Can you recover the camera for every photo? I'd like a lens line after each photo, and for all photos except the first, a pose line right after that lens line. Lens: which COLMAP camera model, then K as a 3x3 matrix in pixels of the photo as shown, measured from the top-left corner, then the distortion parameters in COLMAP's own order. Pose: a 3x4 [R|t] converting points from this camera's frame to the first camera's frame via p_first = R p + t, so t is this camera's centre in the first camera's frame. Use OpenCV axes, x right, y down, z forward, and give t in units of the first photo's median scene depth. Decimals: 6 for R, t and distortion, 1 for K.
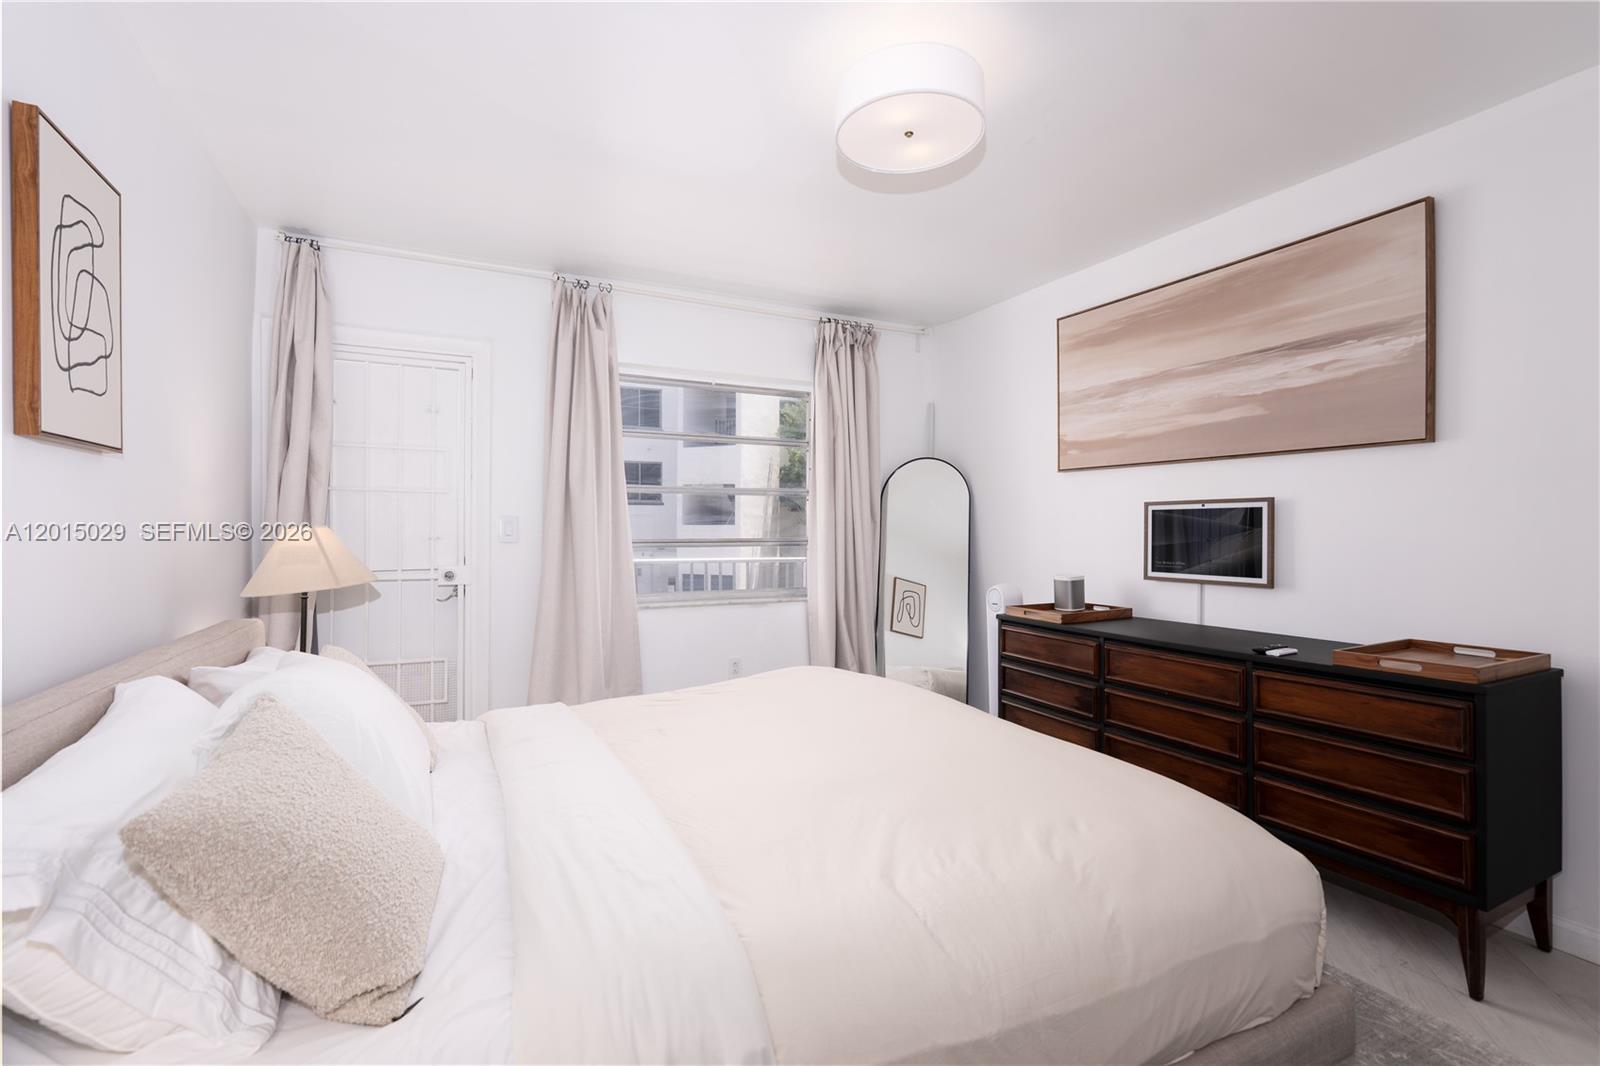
lens RADIAL K [[725.1, 0, 796.7], [0, 725.1, 536.0], [0, 0, 1]] dist [-0.003873, -0.000758]
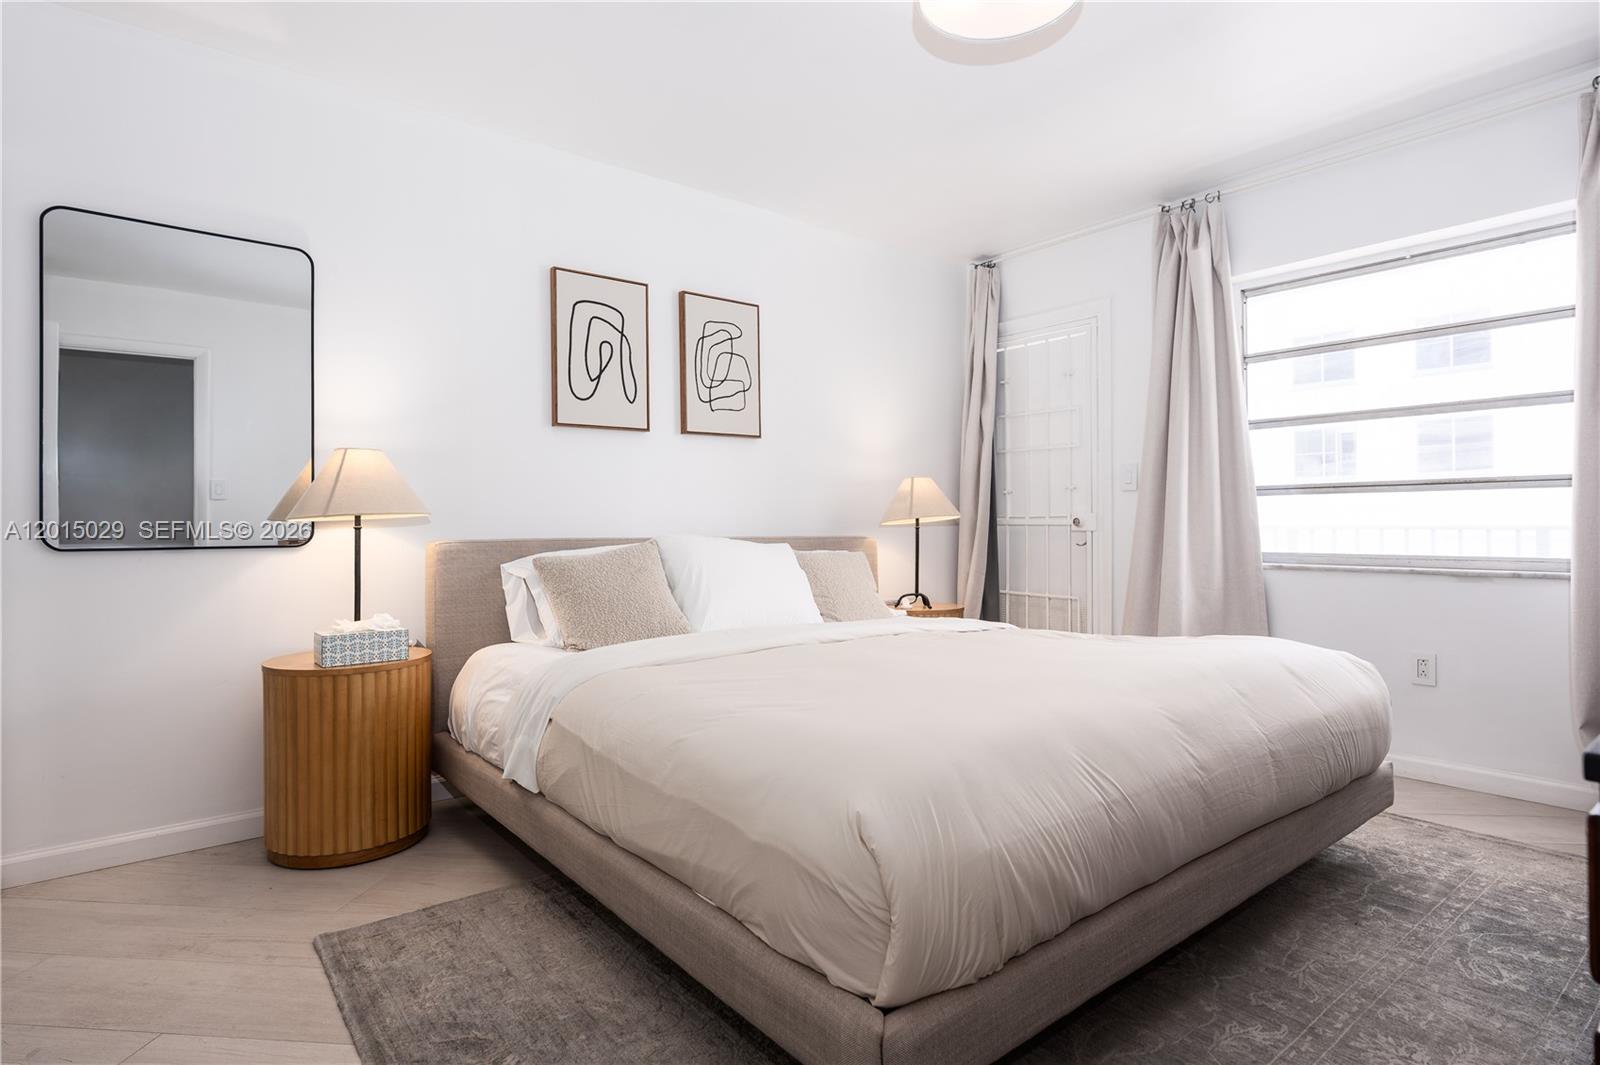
lens RADIAL K [[850.5, 0, 798.7], [0, 850.5, 520.8], [0, 0, 1]] dist [0.004628, 0.000192]
pose [[0.203812, -0.002512, -0.979007, 1.456861], [-0.005647, 0.999977, -0.003741, 0.127254], [0.978994, 0.006291, 0.203793, 0.700964]]
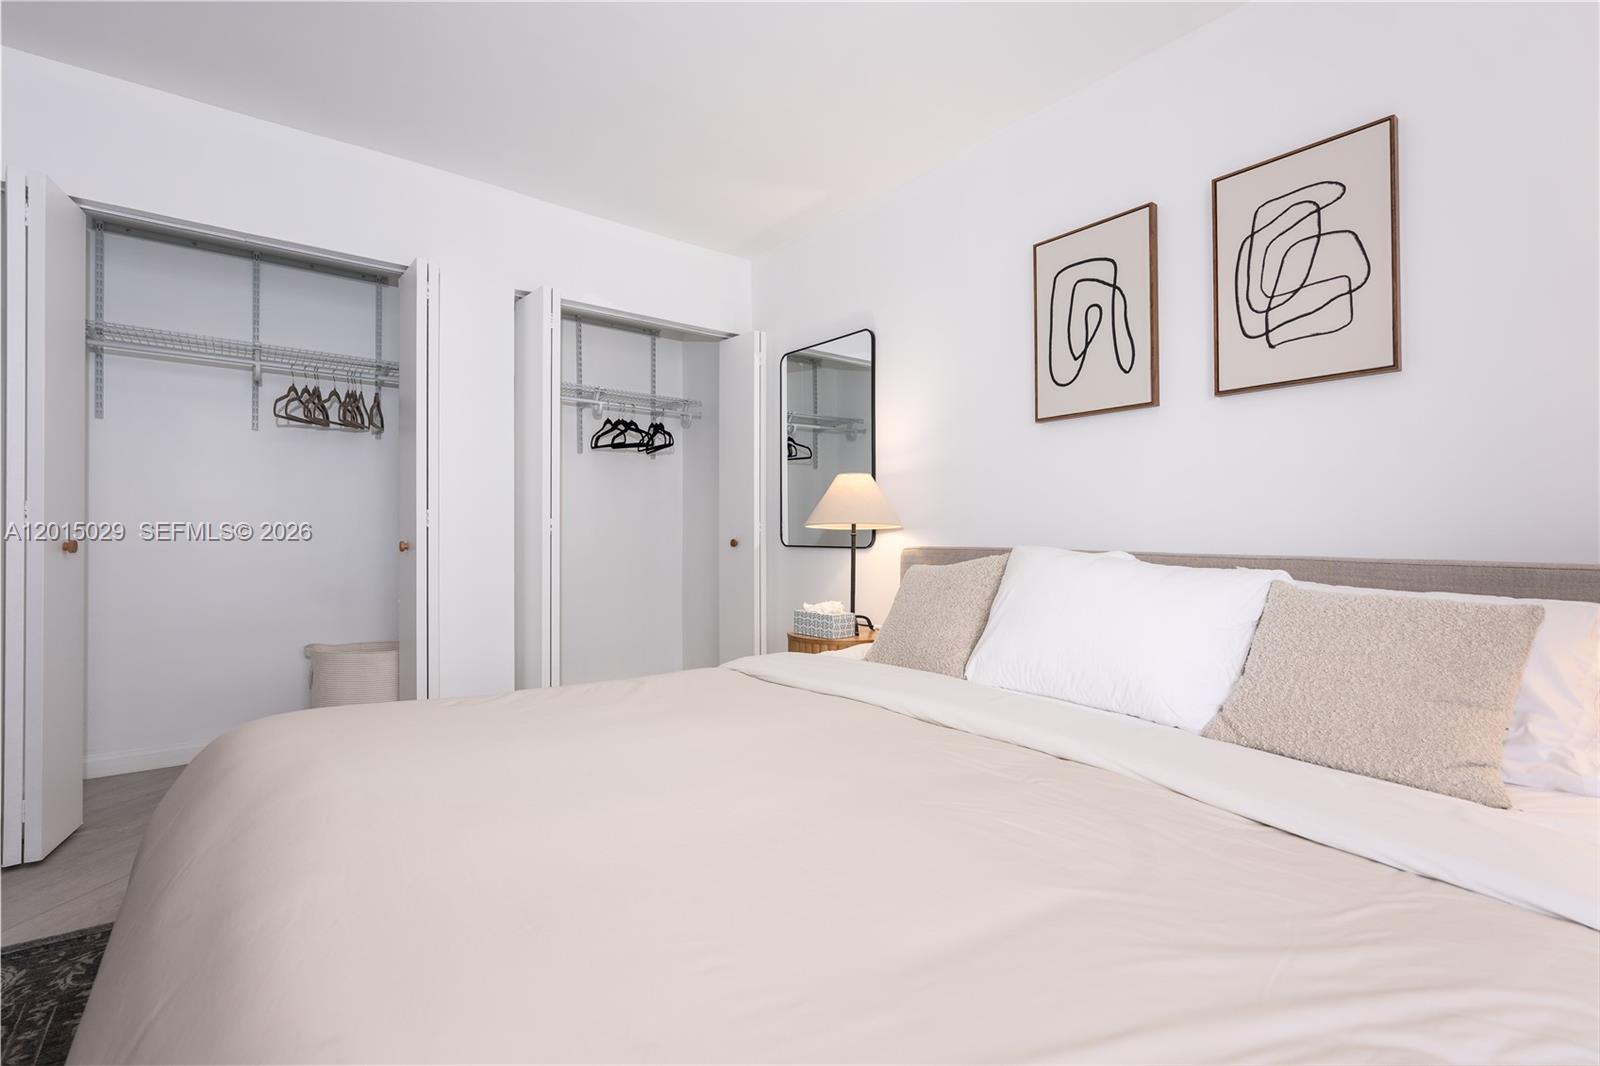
lens RADIAL K [[725.1, 0, 799.9], [0, 725.1, 533.3], [0, 0, 1]] dist [-0.003873, -0.000758]
pose [[-0.982924, -0.007029, -0.183875, 0.068807], [-0.008483, 0.999939, 0.007119, 0.125419], [0.183814, 0.008558, -0.982924, 2.026328]]
